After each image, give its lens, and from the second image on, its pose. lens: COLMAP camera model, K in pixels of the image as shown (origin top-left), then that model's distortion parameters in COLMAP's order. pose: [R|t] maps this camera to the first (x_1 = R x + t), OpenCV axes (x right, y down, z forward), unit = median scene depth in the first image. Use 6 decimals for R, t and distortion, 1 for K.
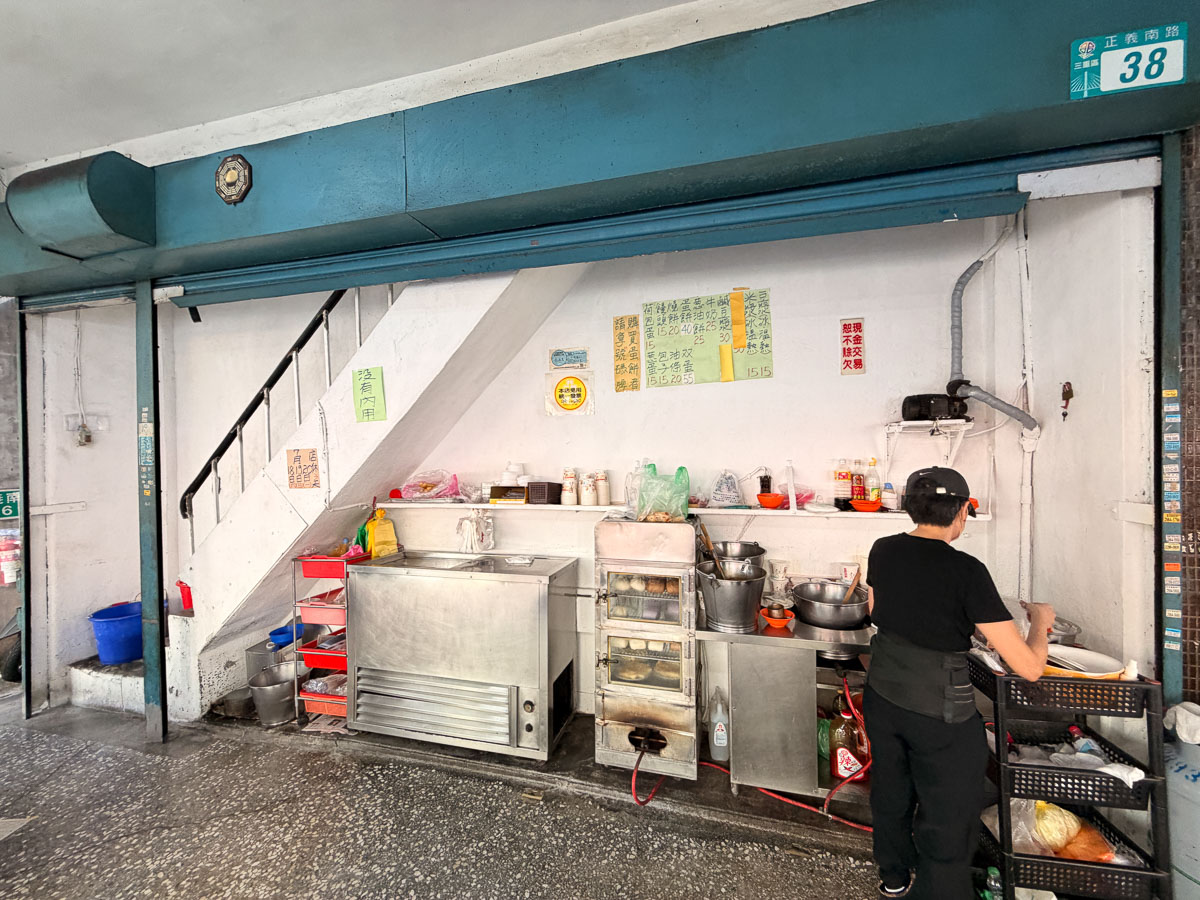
lens RADIAL K [[475.8, 0, 597.8], [0, 475.8, 452.4], [0, 0, 1]] dist [-0.000884, -0.000428]
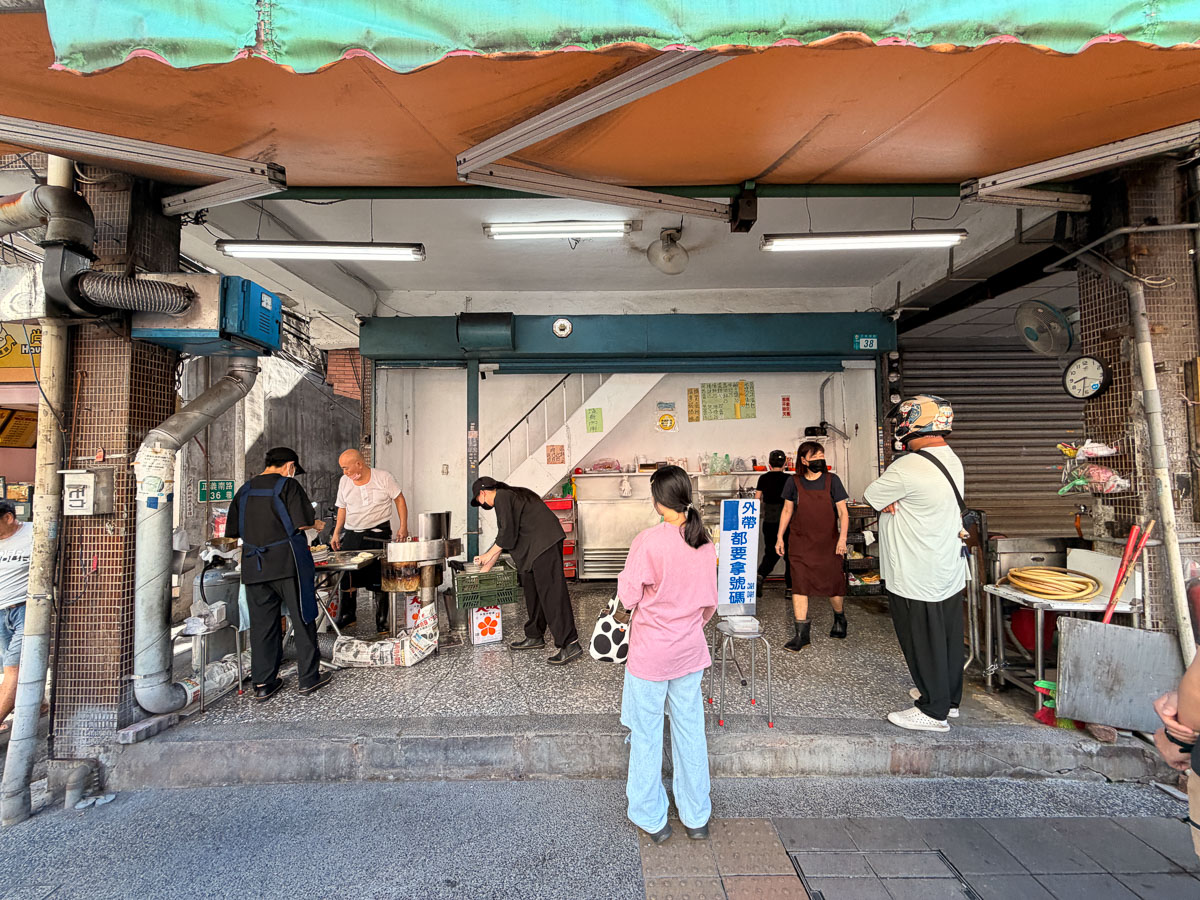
lens RADIAL K [[475.8, 0, 595.9], [0, 475.8, 453.4], [0, 0, 1]] dist [-0.000884, -0.000428]
pose [[0.966338, 0.012220, 0.256987, -1.100233], [0.001962, 0.998492, -0.054855, 0.160770], [-0.257270, 0.053513, 0.964857, -1.175002]]
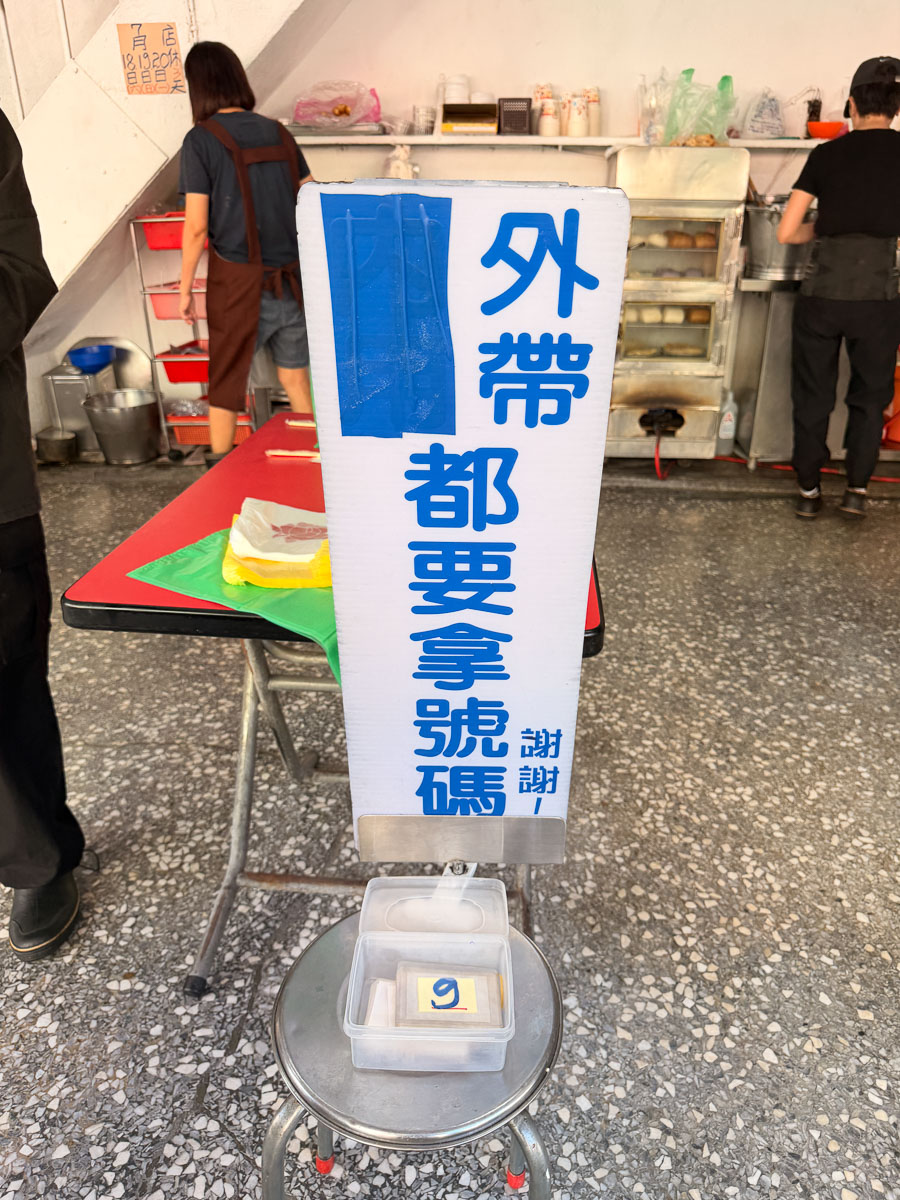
lens RADIAL K [[959.0, 0, 450.7], [0, 959.0, 590.8], [0, 0, 1]] dist [0.003432, -0.030493]
pose [[0.973966, -0.066409, 0.216747, -0.628203], [-0.024386, 0.919888, 0.391423, 0.200356], [-0.225377, -0.386518, 0.894320, -0.558855]]
